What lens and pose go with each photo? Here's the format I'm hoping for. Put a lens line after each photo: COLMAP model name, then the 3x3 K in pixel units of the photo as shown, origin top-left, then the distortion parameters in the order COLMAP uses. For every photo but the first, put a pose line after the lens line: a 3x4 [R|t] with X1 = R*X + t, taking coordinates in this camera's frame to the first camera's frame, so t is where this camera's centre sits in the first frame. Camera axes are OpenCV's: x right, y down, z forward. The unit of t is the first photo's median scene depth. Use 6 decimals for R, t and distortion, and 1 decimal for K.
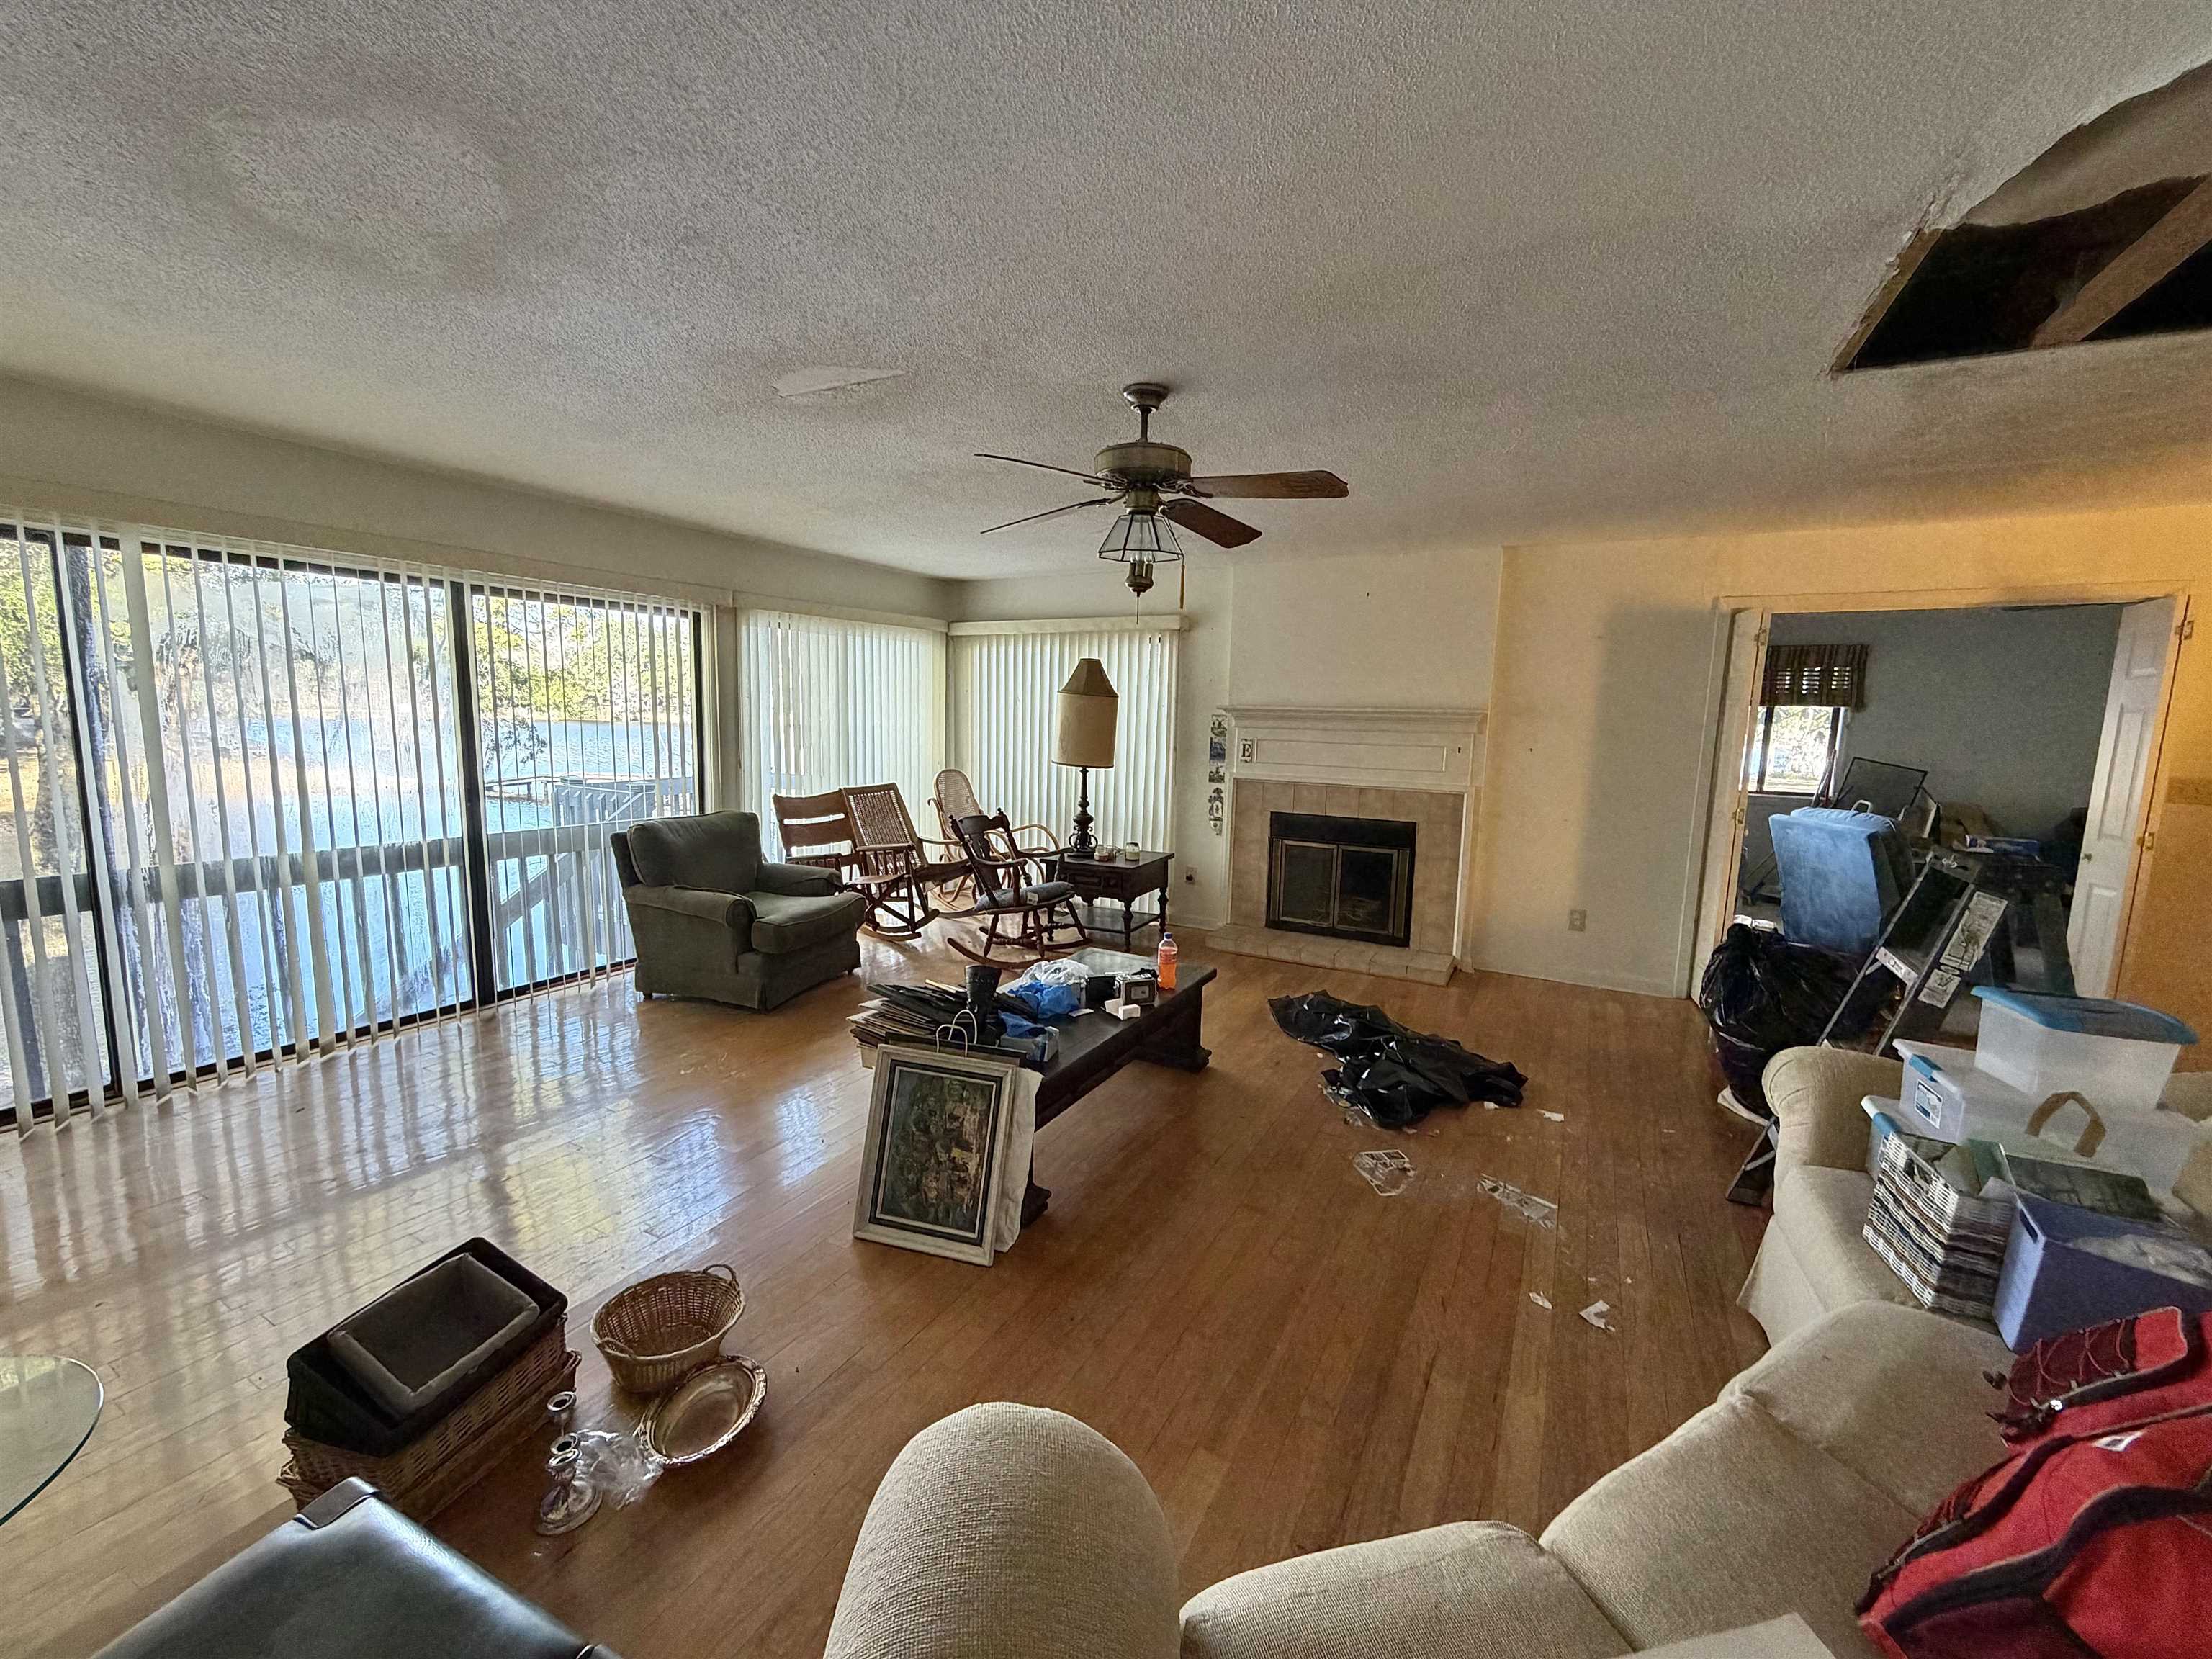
lens RADIAL K [[902.3, 0, 1100.1], [0, 902.3, 833.3], [0, 0, 1]] dist [0.002017, 0.000415]
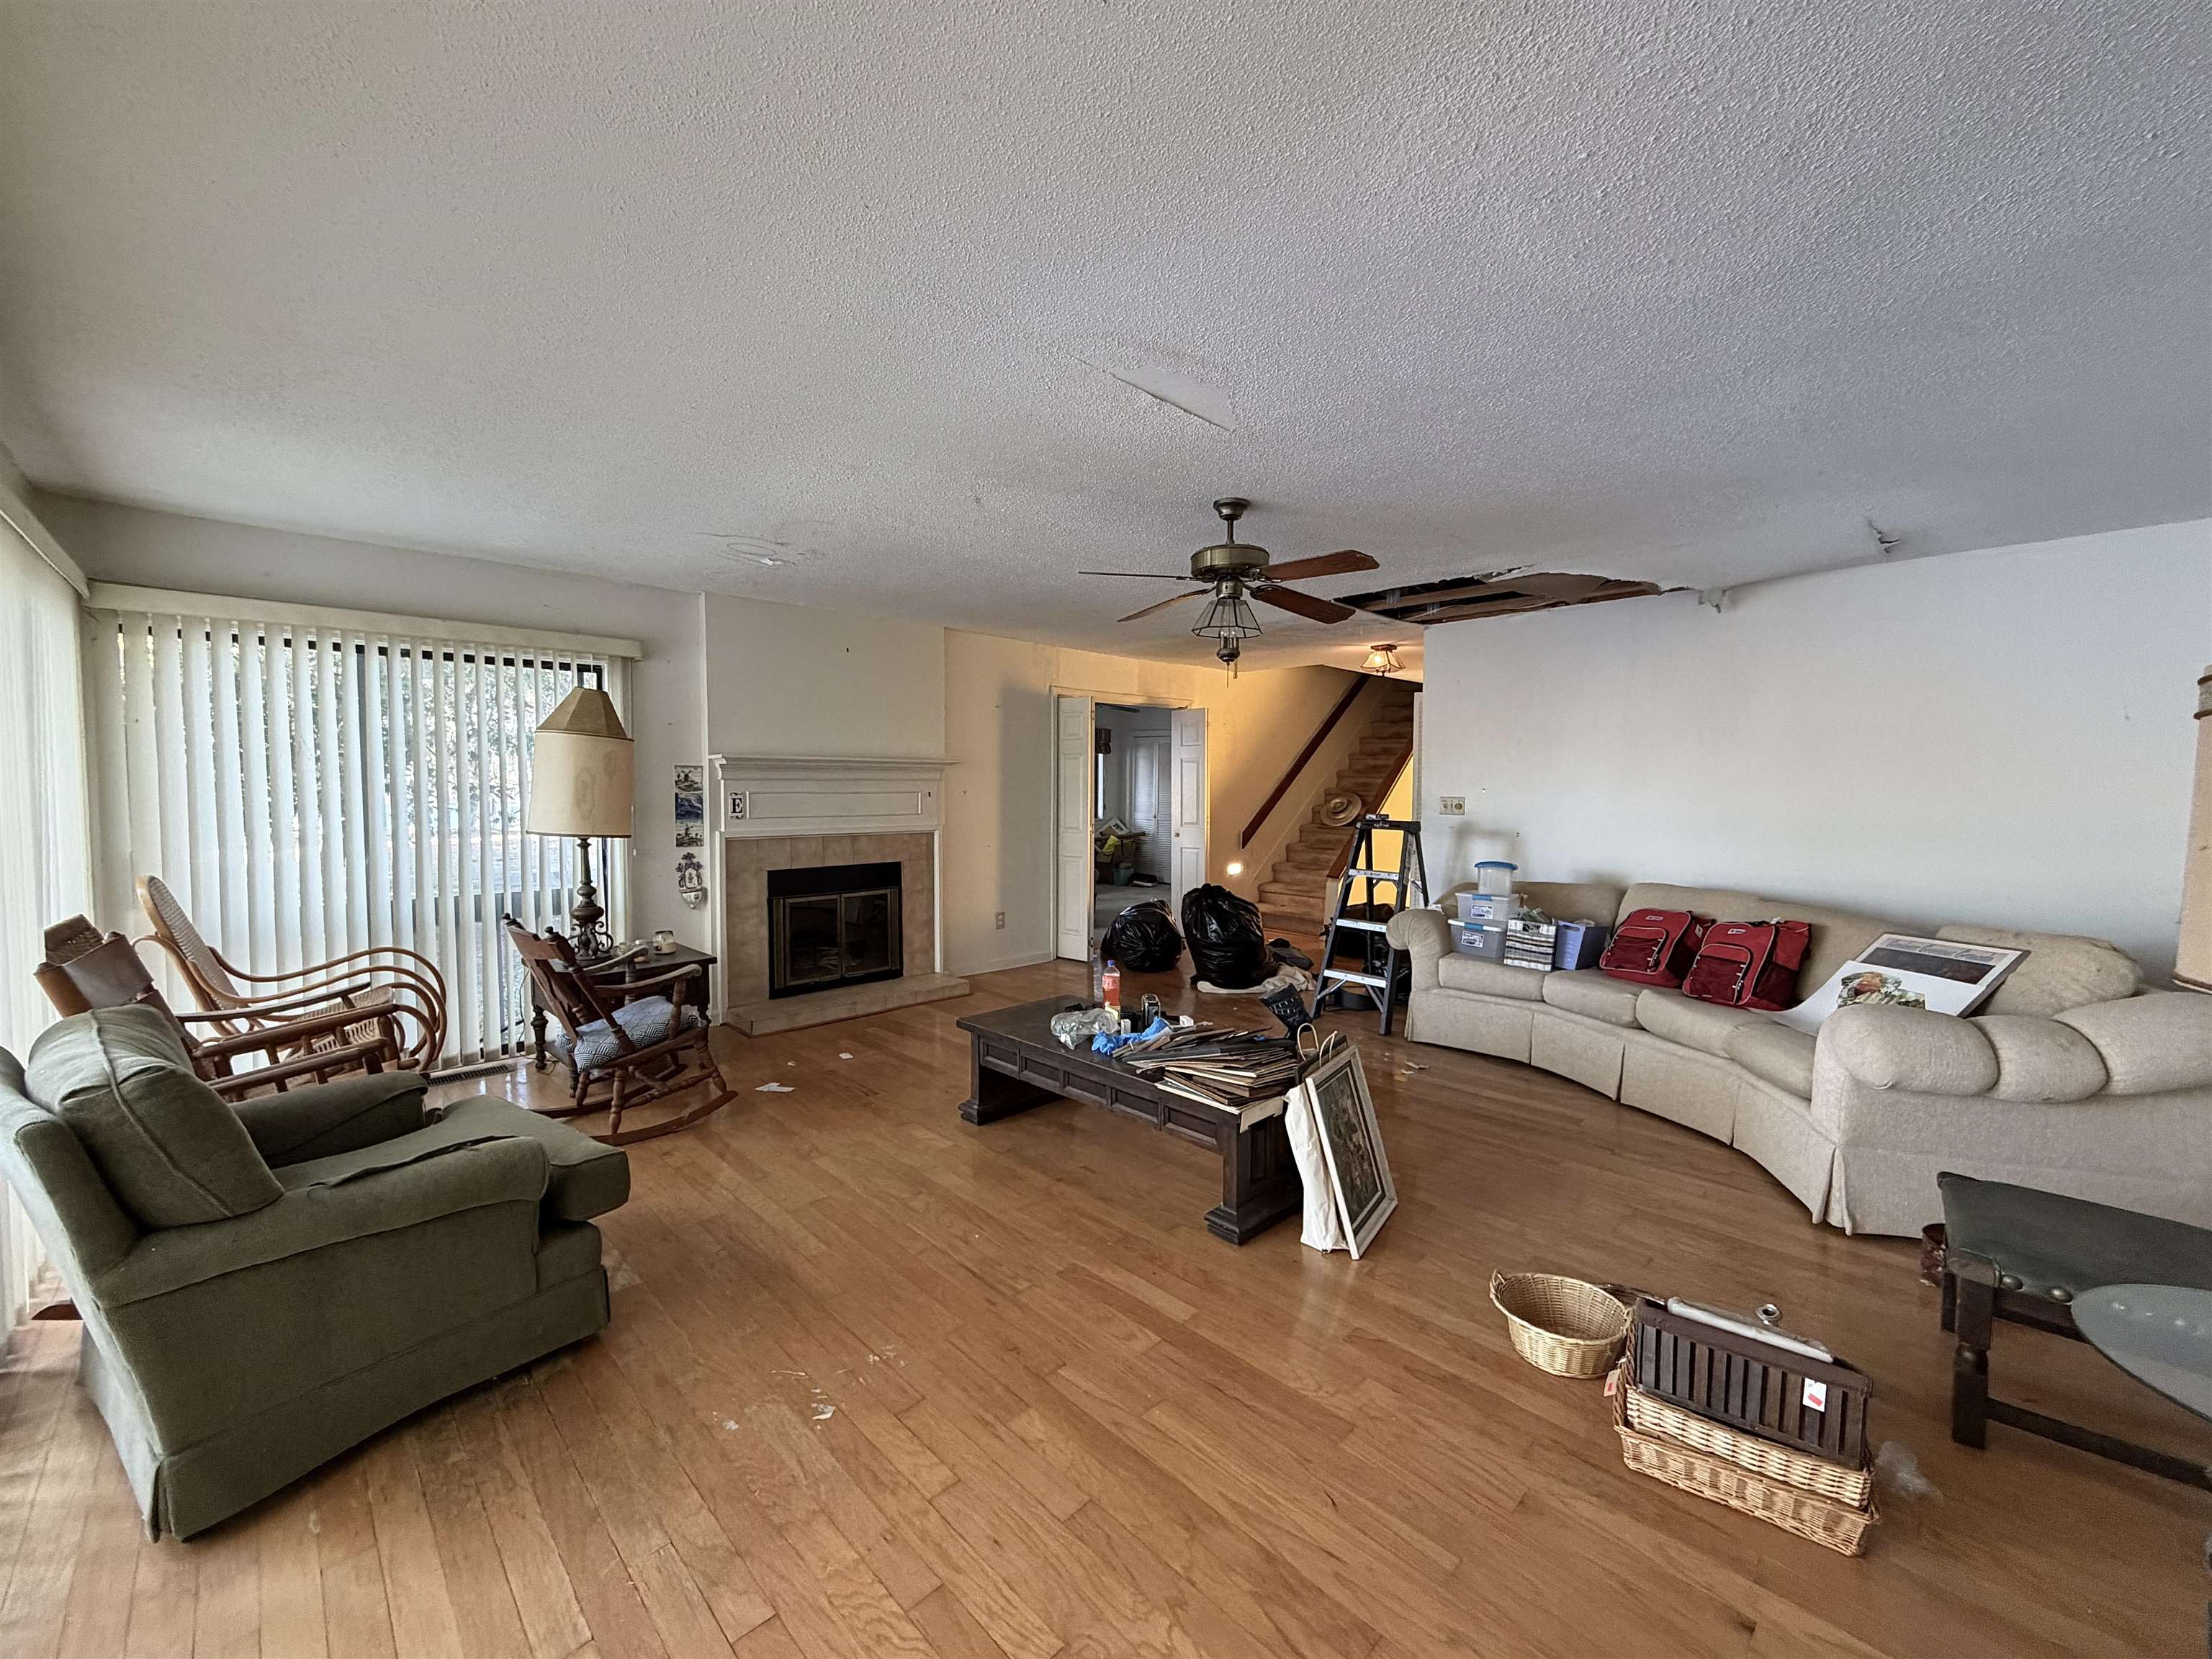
lens RADIAL K [[902.3, 0, 1100.1], [0, 902.3, 833.3], [0, 0, 1]] dist [0.002017, 0.000415]
pose [[0.277348, -0.074733, 0.957859, -0.609306], [0.133150, 0.990339, 0.038714, -0.053909], [-0.951498, 0.116802, 0.284620, 0.431873]]
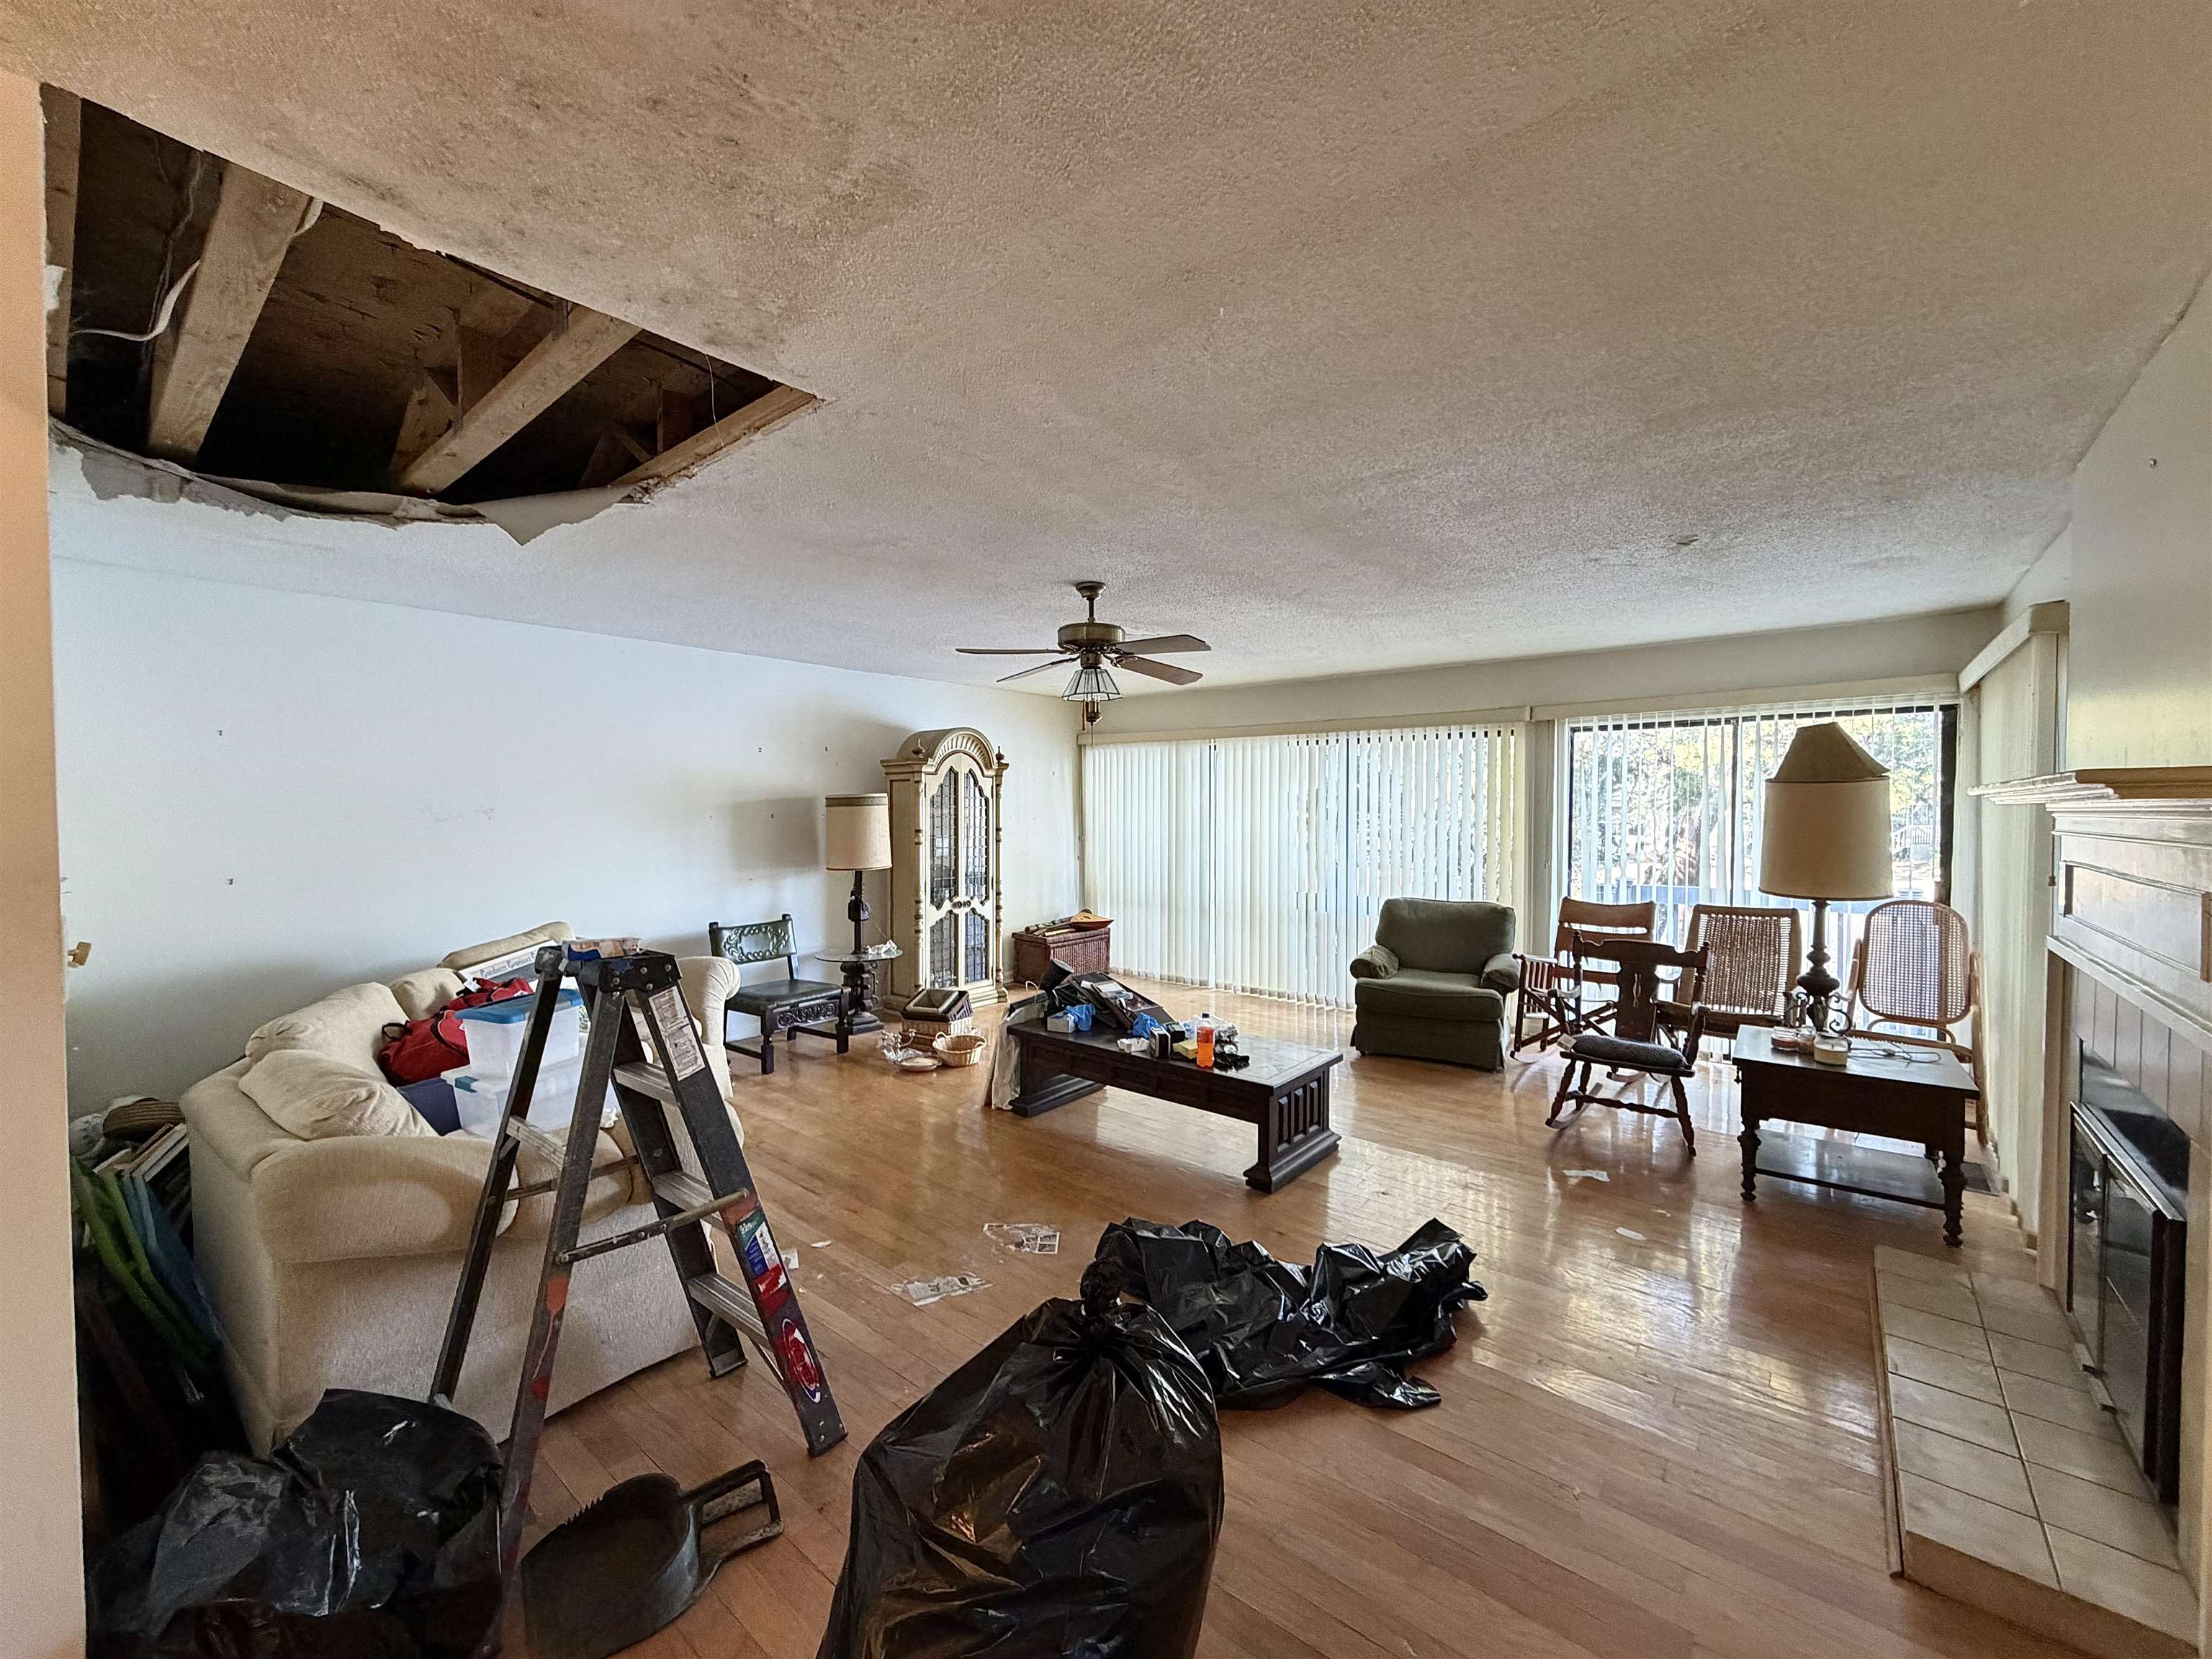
lens RADIAL K [[902.3, 0, 1100.1], [0, 902.3, 833.3], [0, 0, 1]] dist [0.002017, 0.000415]
pose [[-0.139507, 0.008990, -0.990180, 0.703652], [-0.139698, 0.989779, 0.028669, -0.068974], [0.980317, 0.142326, -0.136825, 0.613125]]
